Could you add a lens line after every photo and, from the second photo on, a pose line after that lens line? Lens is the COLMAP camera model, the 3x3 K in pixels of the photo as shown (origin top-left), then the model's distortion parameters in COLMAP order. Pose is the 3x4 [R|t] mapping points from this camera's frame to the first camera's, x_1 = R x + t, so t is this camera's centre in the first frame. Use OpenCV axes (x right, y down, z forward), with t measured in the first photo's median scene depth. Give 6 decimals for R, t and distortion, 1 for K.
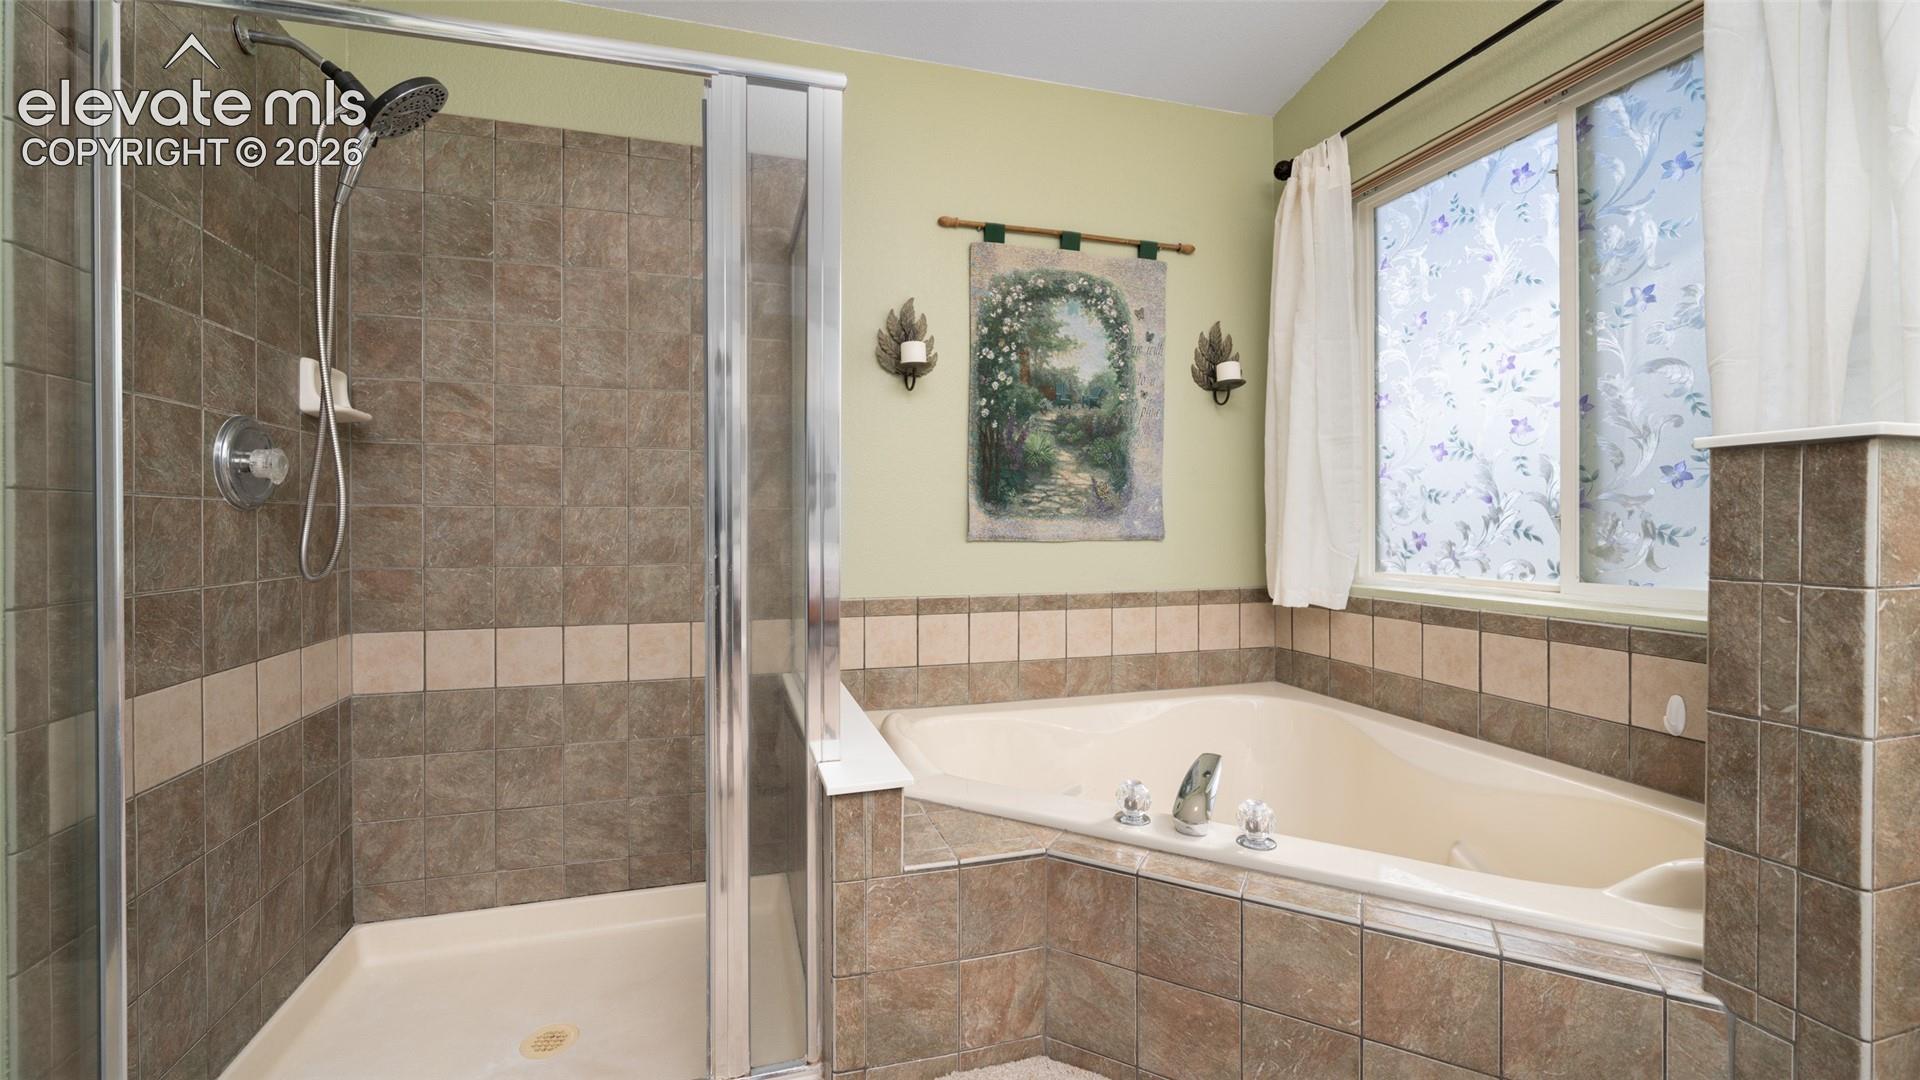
lens RADIAL K [[722.4, 0, 964.0], [0, 722.4, 531.0], [0, 0, 1]] dist [-0.008186, 0.000140]
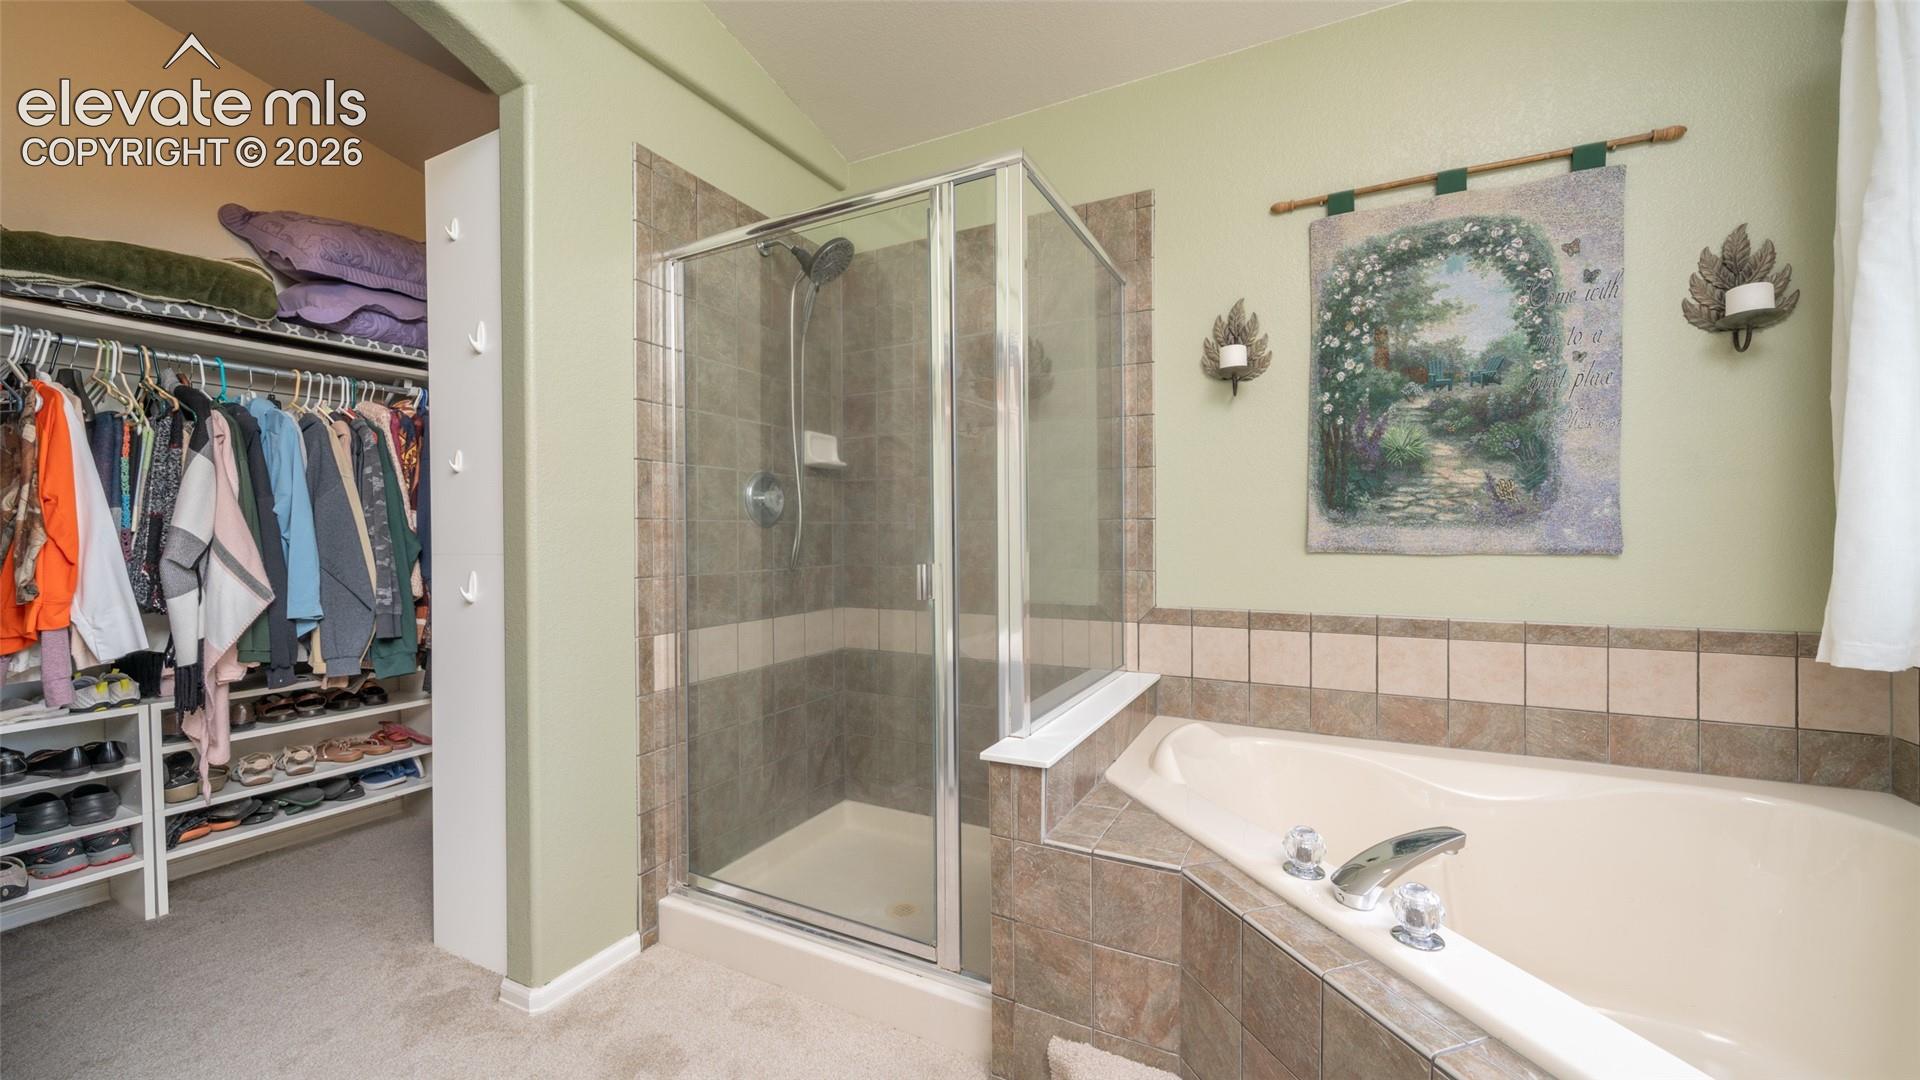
lens RADIAL K [[722.4, 0, 969.1], [0, 722.4, 541.9], [0, 0, 1]] dist [-0.008186, 0.000140]
pose [[0.735827, 0.005743, -0.677145, 0.307884], [-0.002592, 0.999981, 0.005665, -0.003326], [0.677164, -0.002414, 0.735828, 0.046344]]
